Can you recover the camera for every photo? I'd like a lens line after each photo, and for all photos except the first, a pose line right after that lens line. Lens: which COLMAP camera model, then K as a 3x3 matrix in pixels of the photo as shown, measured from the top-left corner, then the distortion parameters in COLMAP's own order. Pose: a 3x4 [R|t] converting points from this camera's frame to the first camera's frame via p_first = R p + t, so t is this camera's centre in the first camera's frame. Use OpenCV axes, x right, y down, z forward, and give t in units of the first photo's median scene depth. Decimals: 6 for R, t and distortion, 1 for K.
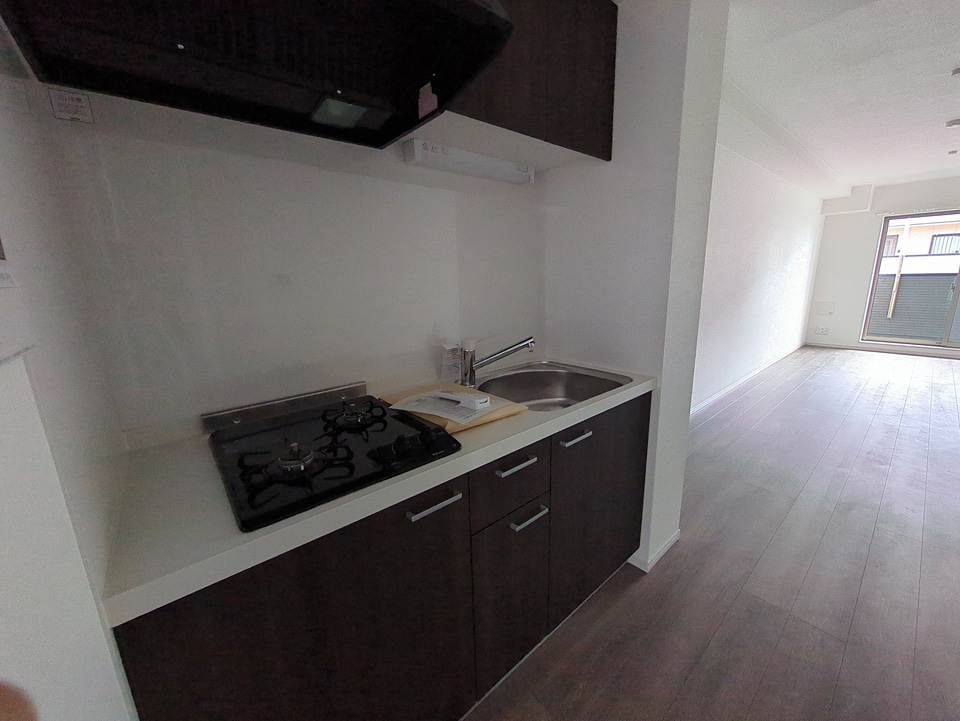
lens RADIAL K [[379.0, 0, 479.6], [0, 379.0, 361.7], [0, 0, 1]] dist [-0.001116, 0.000323]
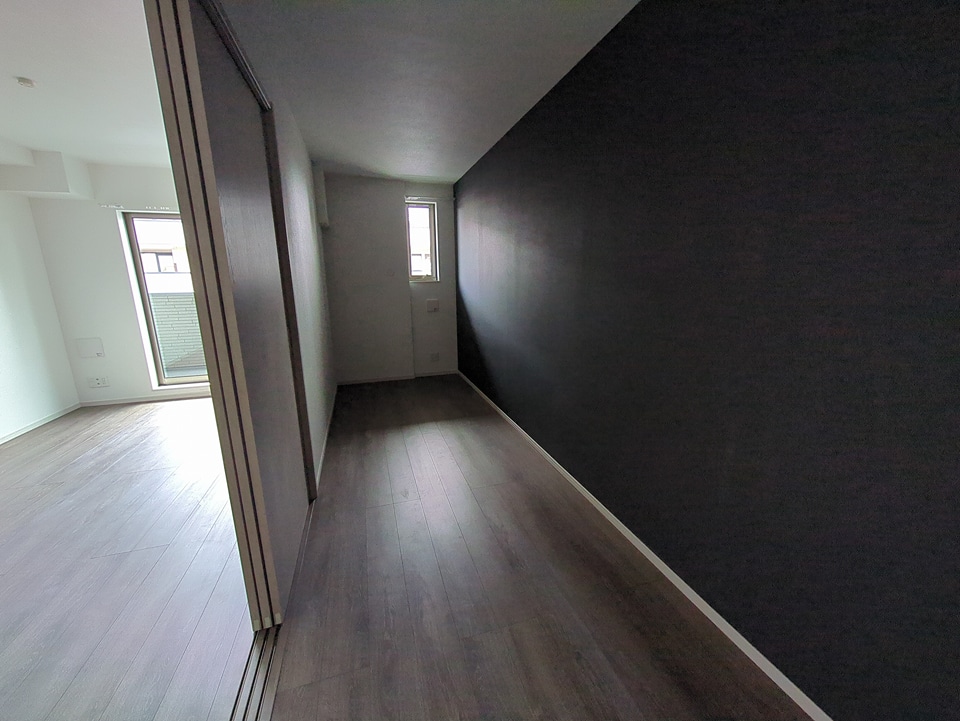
lens RADIAL K [[379.0, 0, 481.3], [0, 379.0, 359.9], [0, 0, 1]] dist [-0.001116, 0.000323]
pose [[0.397029, -0.182439, 0.899491, 0.684084], [0.201386, 0.973478, 0.108555, -0.065145], [-0.895440, 0.138046, 0.423239, 0.163111]]
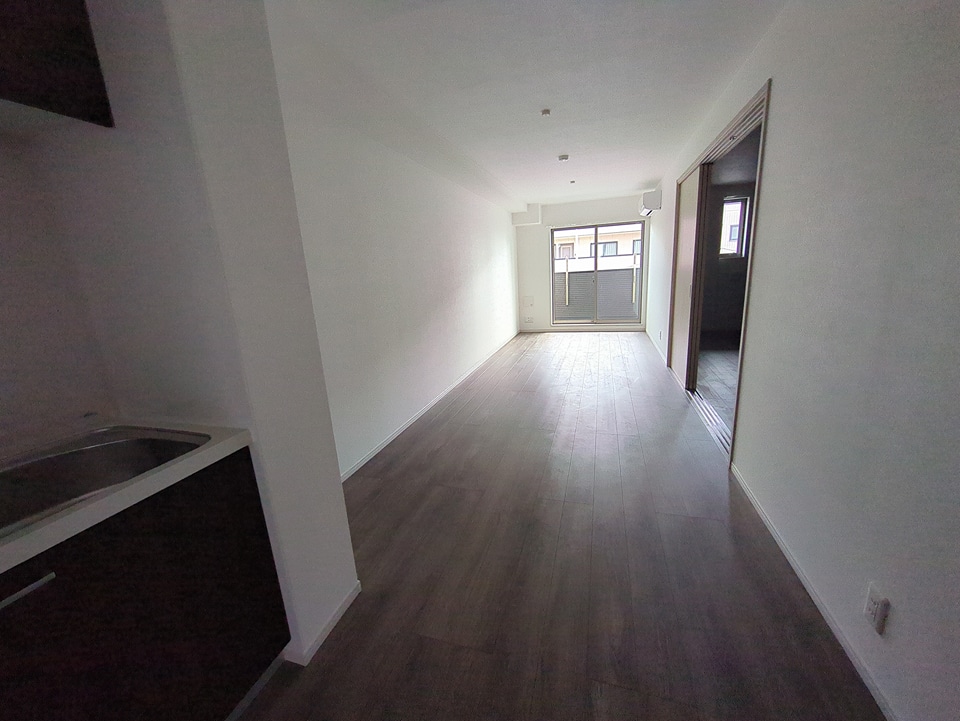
lens RADIAL K [[379.0, 0, 480.6], [0, 379.0, 361.0], [0, 0, 1]] dist [-0.001116, 0.000323]
pose [[0.844127, -0.146316, 0.515792, 0.131762], [0.153011, 0.987775, 0.029792, -0.009969], [-0.513846, 0.053774, 0.856195, 0.033714]]
